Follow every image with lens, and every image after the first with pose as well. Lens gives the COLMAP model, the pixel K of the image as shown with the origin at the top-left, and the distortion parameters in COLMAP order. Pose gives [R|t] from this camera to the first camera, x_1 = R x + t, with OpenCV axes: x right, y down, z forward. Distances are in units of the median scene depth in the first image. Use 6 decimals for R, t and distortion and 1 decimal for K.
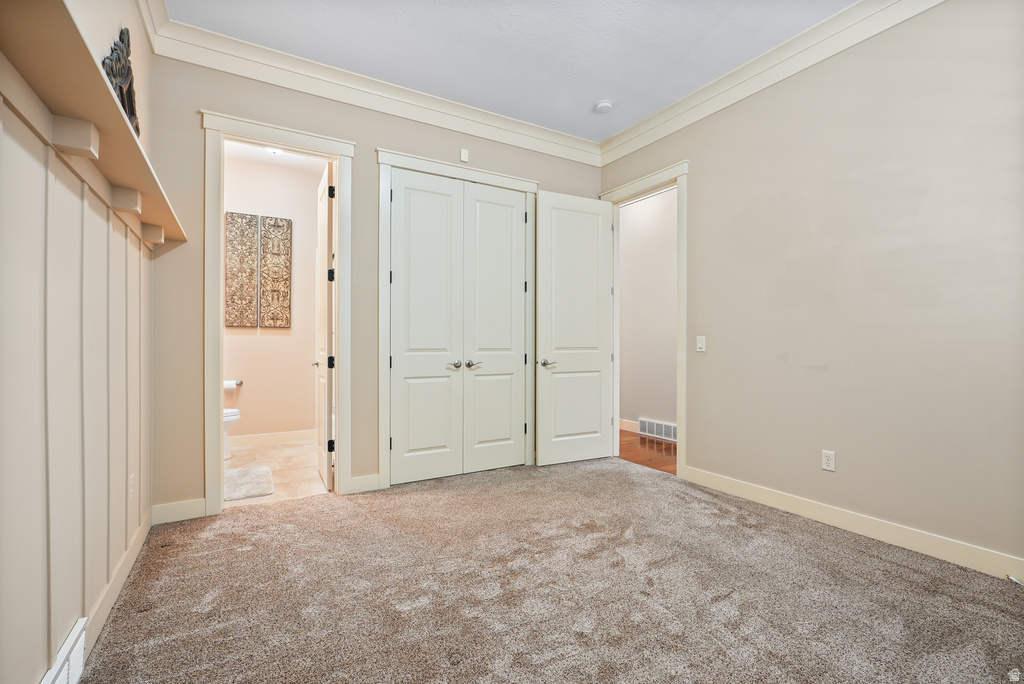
lens RADIAL K [[465.9, 0, 511.8], [0, 465.9, 341.5], [0, 0, 1]] dist [-0.011656, 0.003933]
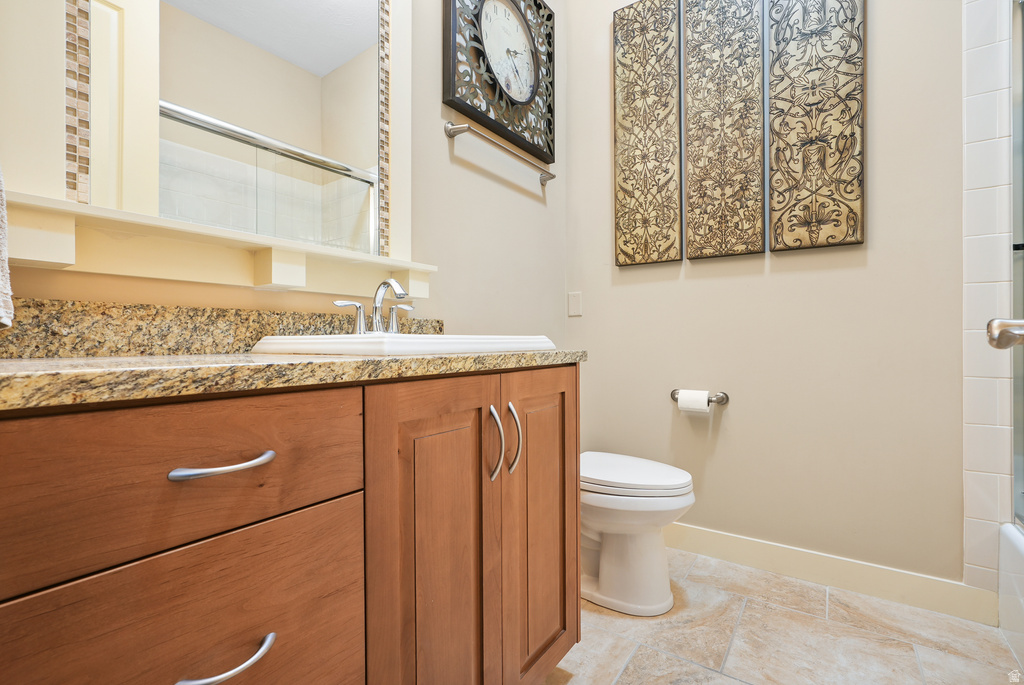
lens RADIAL K [[465.9, 0, 511.9], [0, 465.9, 340.4], [0, 0, 1]] dist [-0.011656, 0.003933]
pose [[0.437283, -0.004113, -0.899314, -0.300493], [0.002699, 0.999991, -0.003261, 0.039881], [0.899320, -0.001001, 0.437290, 0.652281]]
